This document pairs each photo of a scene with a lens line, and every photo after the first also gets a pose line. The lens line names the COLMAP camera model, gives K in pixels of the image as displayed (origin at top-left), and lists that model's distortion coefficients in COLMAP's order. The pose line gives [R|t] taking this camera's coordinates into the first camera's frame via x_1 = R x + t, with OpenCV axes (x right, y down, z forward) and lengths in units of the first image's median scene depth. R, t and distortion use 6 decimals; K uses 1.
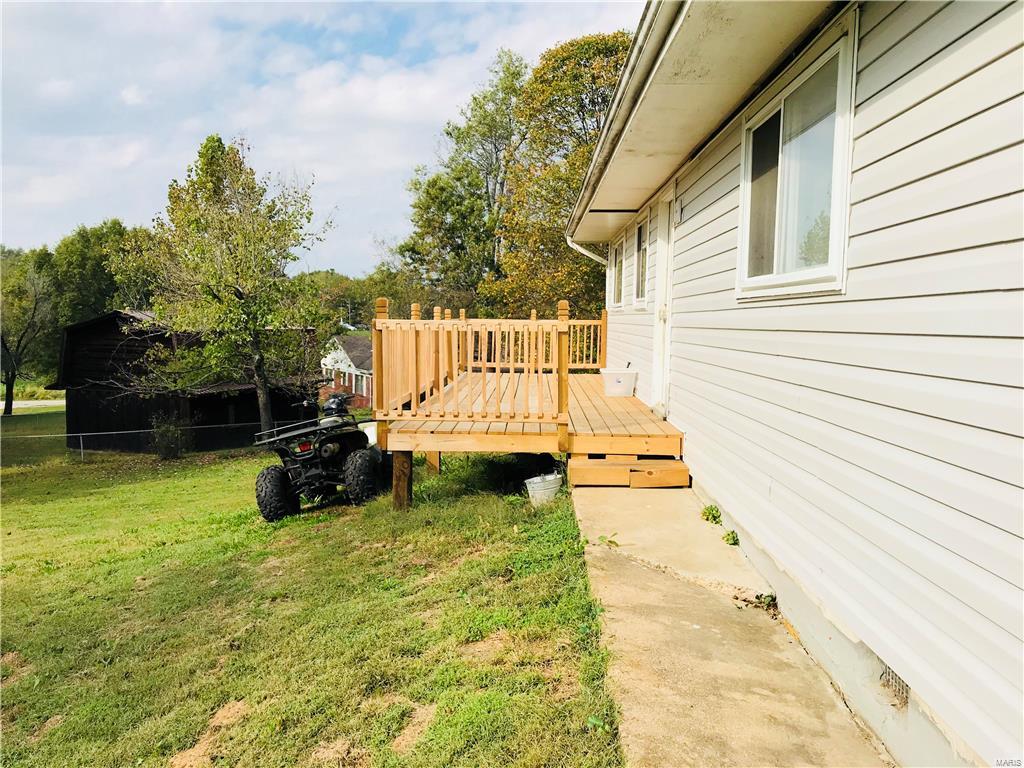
lens RADIAL K [[839.2, 0, 511.7], [0, 839.2, 379.6], [0, 0, 1]] dist [0.051565, -0.051216]
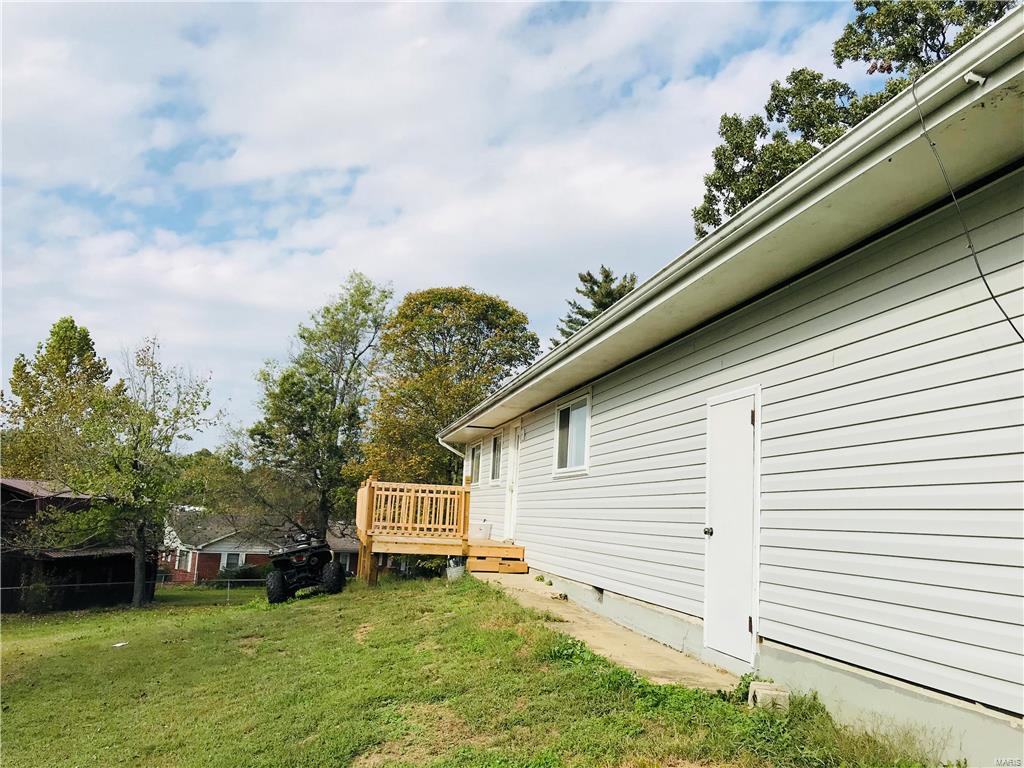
lens RADIAL K [[839.2, 0, 513.9], [0, 839.2, 386.2], [0, 0, 1]] dist [0.051565, -0.051216]
pose [[0.972546, 0.071757, 0.221369, -0.046604], [-0.022271, 0.975605, -0.218401, 0.021048], [-0.231641, 0.207475, 0.950419, -0.155587]]
